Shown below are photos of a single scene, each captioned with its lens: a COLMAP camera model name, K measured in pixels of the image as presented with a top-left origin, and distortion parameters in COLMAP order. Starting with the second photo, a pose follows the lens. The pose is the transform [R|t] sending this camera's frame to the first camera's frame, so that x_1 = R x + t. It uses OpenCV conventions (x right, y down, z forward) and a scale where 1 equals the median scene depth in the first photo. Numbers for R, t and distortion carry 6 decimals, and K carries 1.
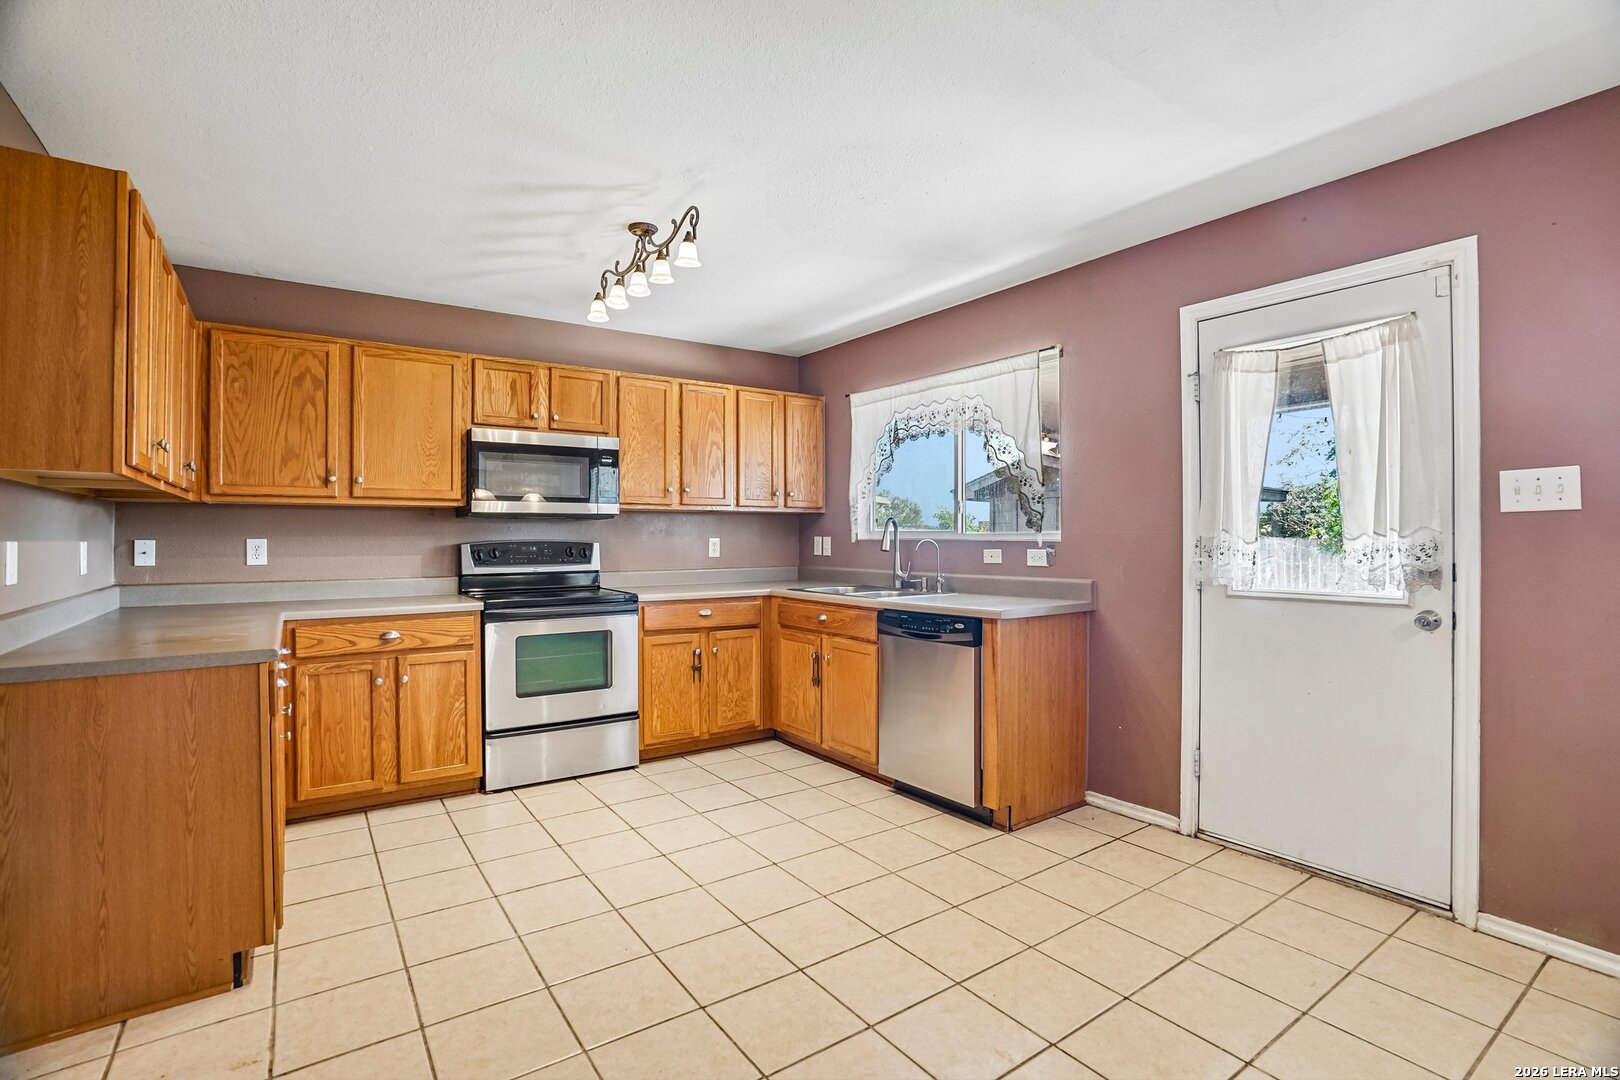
lens RADIAL K [[754.6, 0, 815.7], [0, 754.6, 534.2], [0, 0, 1]] dist [-0.069252, 0.026500]
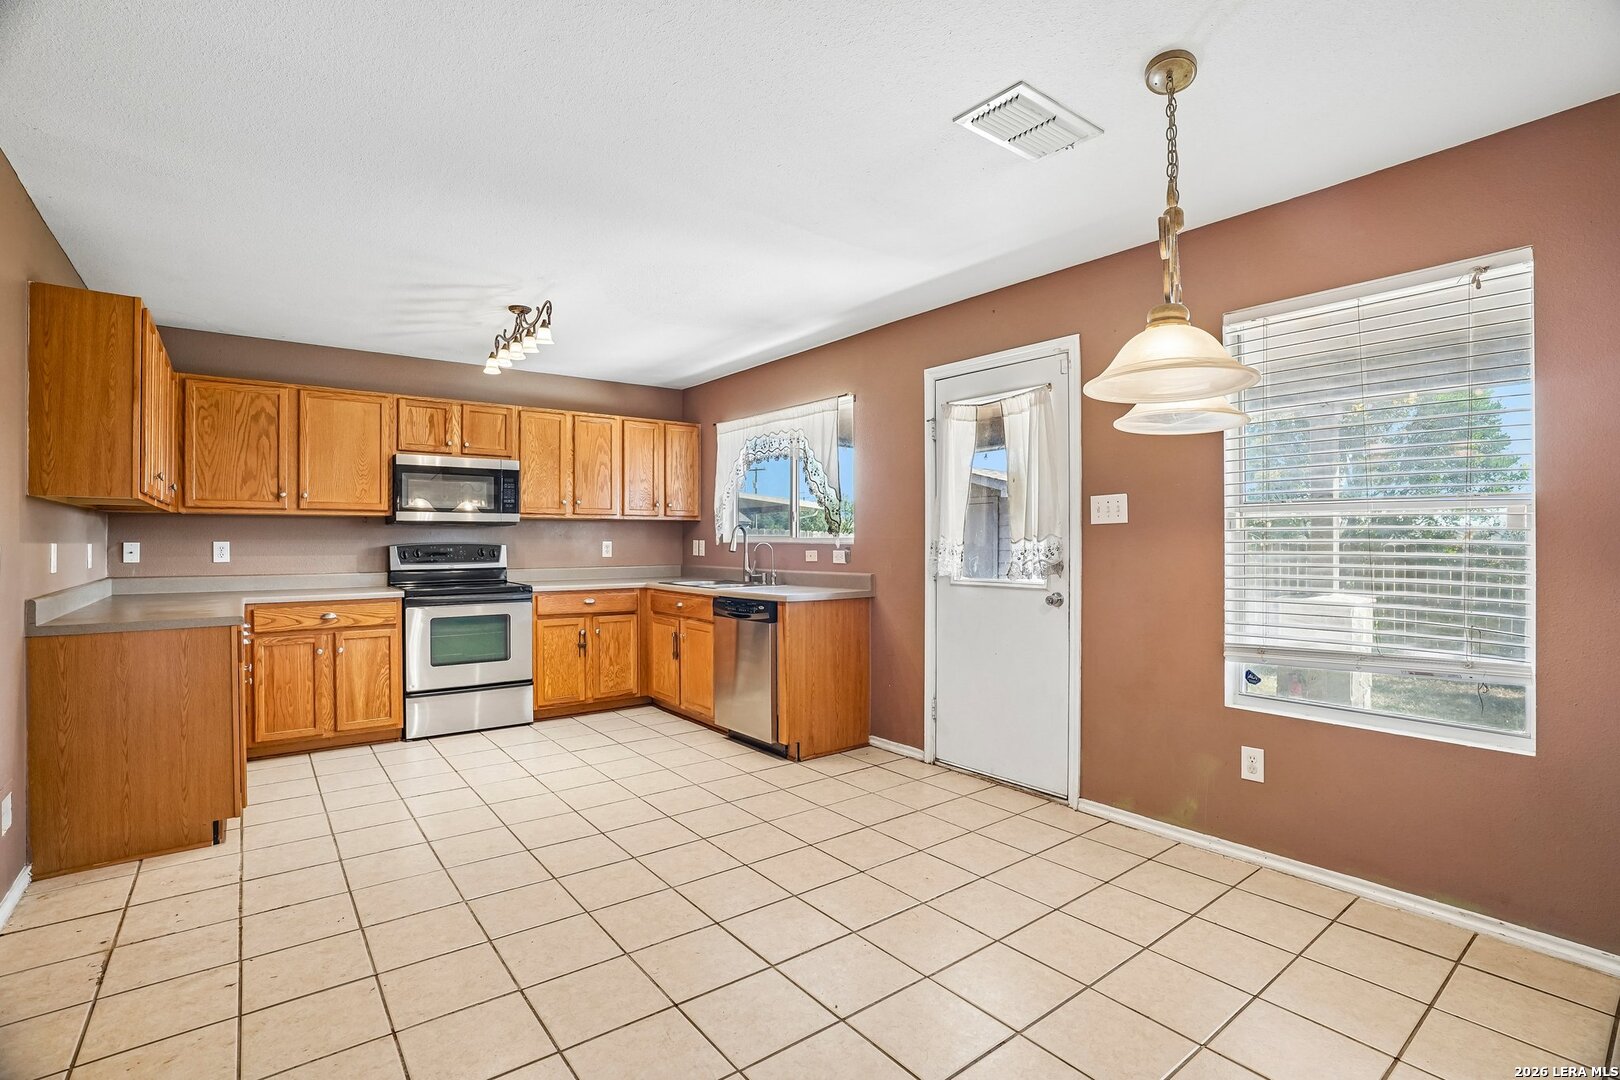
lens RADIAL K [[748.2, 0, 812.5], [0, 748.2, 540.5], [0, 0, 1]] dist [-0.071437, 0.027749]
pose [[0.998905, 0.001229, 0.046775, 0.213352], [-0.001412, 0.999992, 0.003872, -0.001910], [-0.046770, -0.003934, 0.998898, -0.317870]]
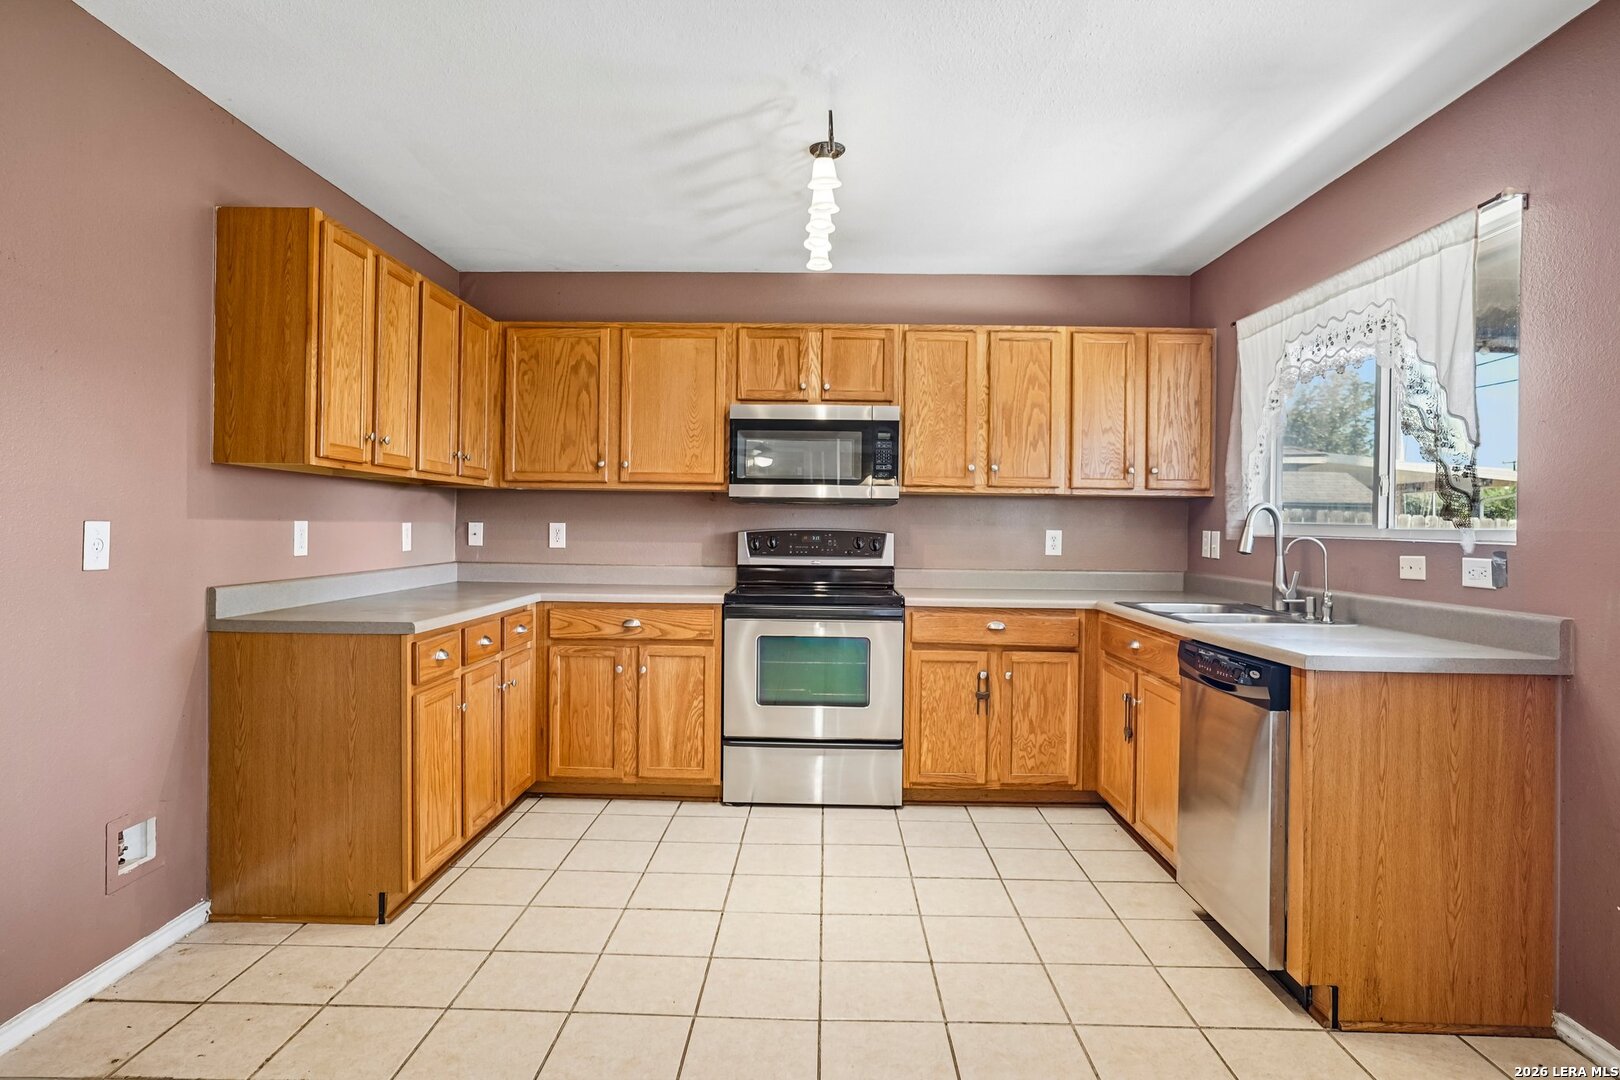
lens RADIAL K [[924.6, 0, 802.9], [0, 924.6, 534.1], [0, 0, 1]] dist [-0.056847, 0.043032]
pose [[0.805154, 0.019250, -0.592754, 0.327254], [-0.013824, 0.999811, 0.013692, -0.000366], [0.592905, -0.002830, 0.805267, 0.156892]]
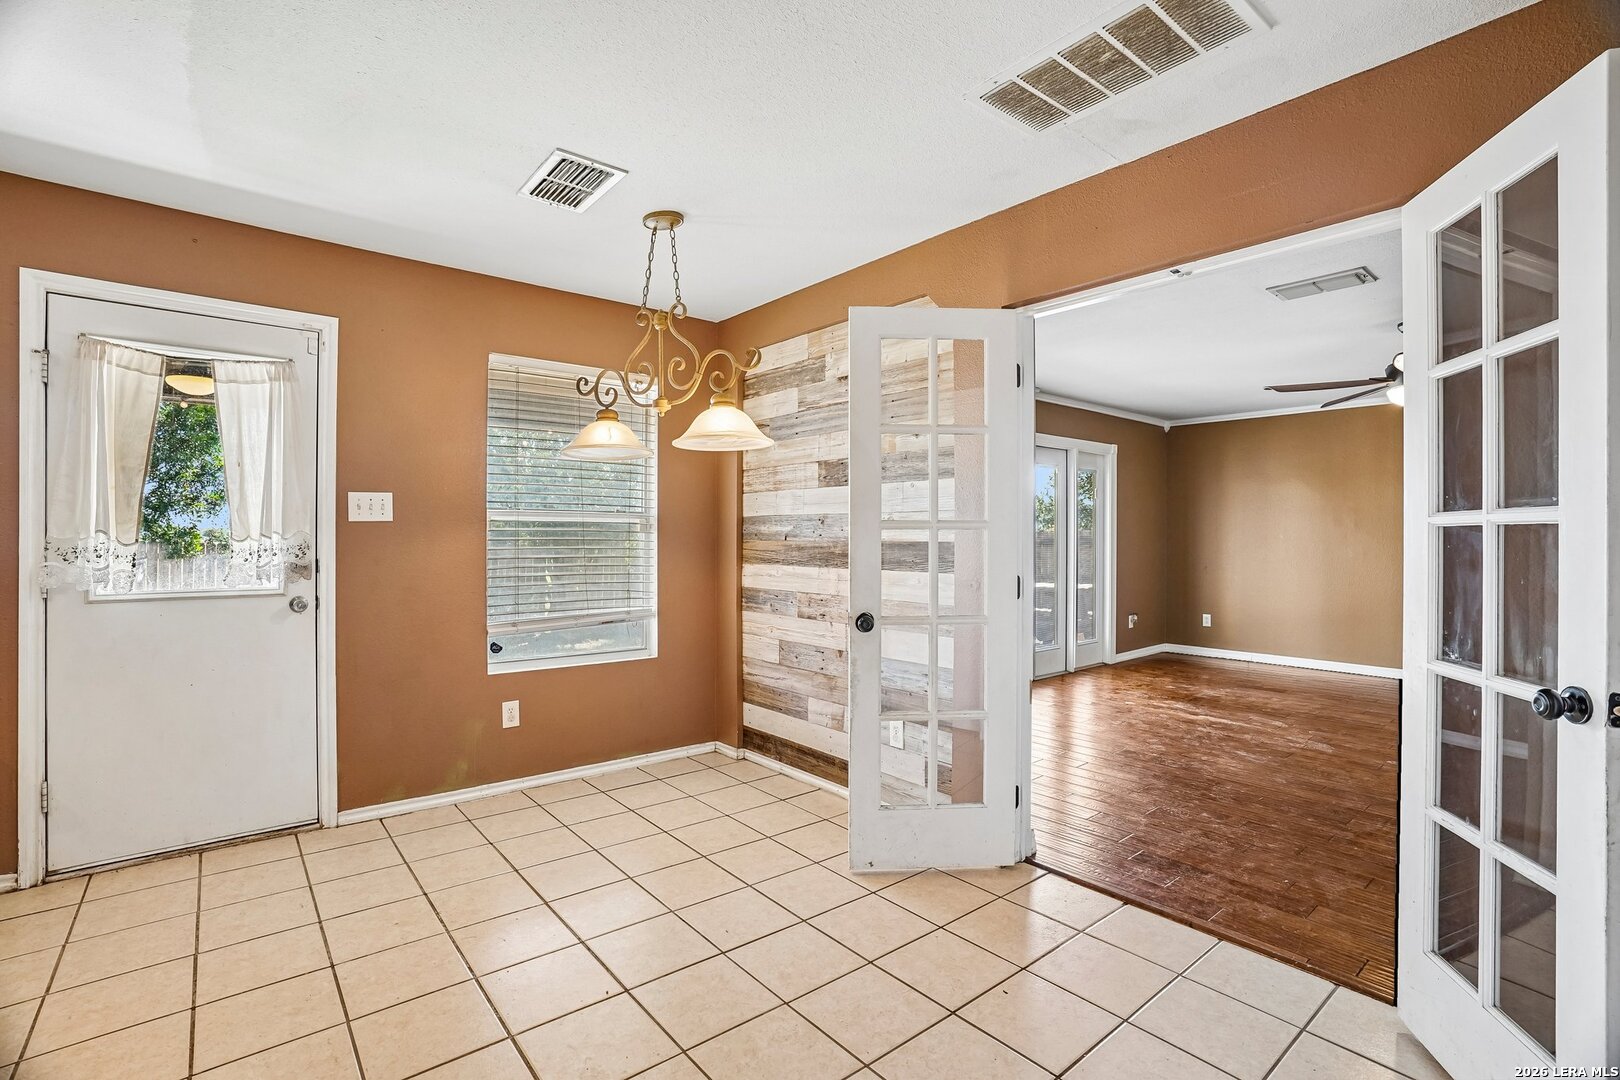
lens RADIAL K [[753.5, 0, 792.3], [0, 753.5, 539.2], [0, 0, 1]] dist [-0.071325, 0.027235]
pose [[-0.065530, 0.000606, 0.997850, -0.359952], [-0.005110, 0.999986, -0.000943, 0.000610], [-0.997837, -0.005161, -0.065527, 0.160267]]
